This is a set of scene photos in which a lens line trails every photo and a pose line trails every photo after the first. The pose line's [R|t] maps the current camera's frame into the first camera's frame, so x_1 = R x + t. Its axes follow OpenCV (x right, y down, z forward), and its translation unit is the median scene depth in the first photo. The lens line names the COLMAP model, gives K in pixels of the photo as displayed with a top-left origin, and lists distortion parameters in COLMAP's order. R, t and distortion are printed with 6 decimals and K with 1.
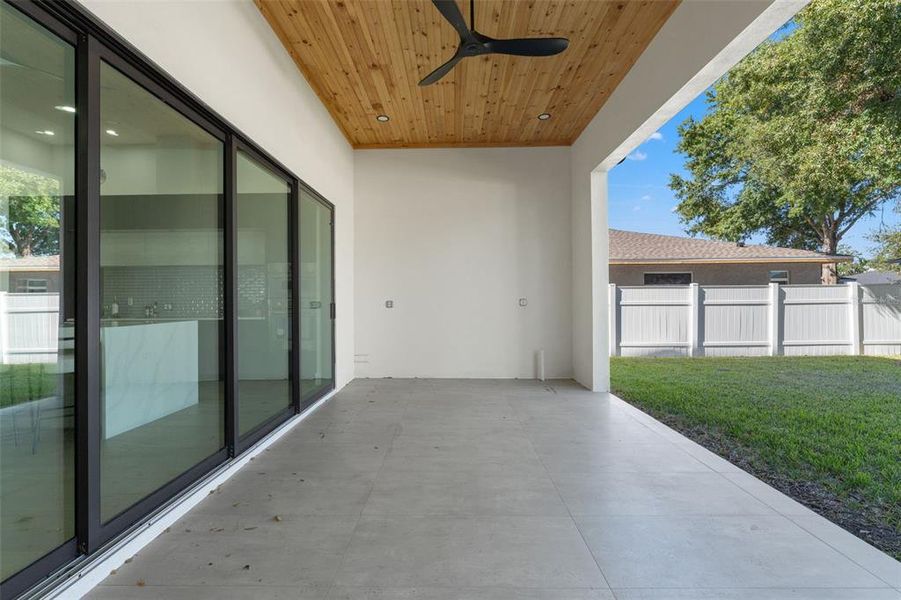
lens RADIAL K [[427.0, 0, 449.7], [0, 427.0, 301.0], [0, 0, 1]] dist [0.000098, -0.000604]
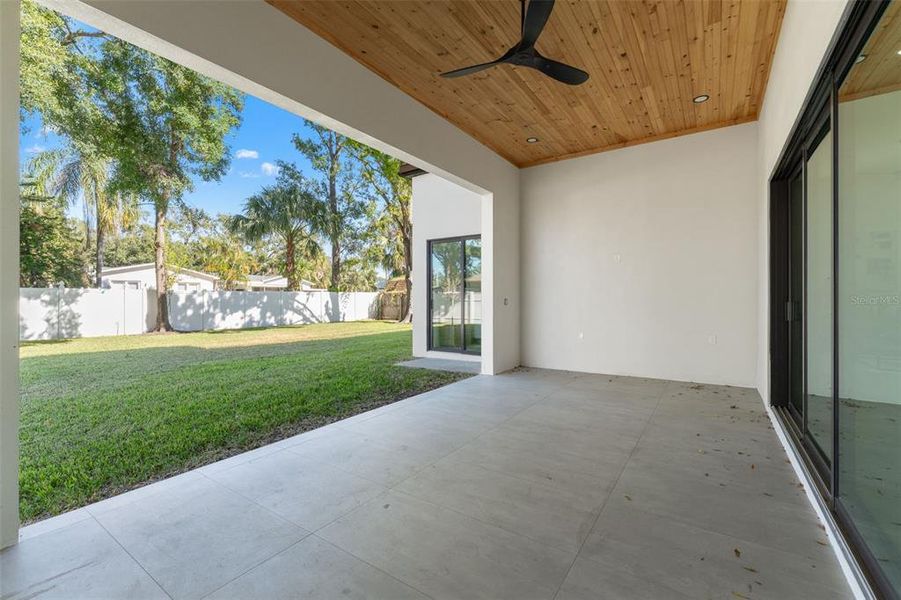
lens RADIAL K [[388.8, 0, 447.6], [0, 388.8, 297.4], [0, 0, 1]] dist [-0.001905, -0.000143]
pose [[-0.829096, 0.013688, 0.558939, -0.334456], [0.012244, 0.999905, -0.006325, -0.005525], [-0.558973, 0.001600, -0.829185, 1.978539]]
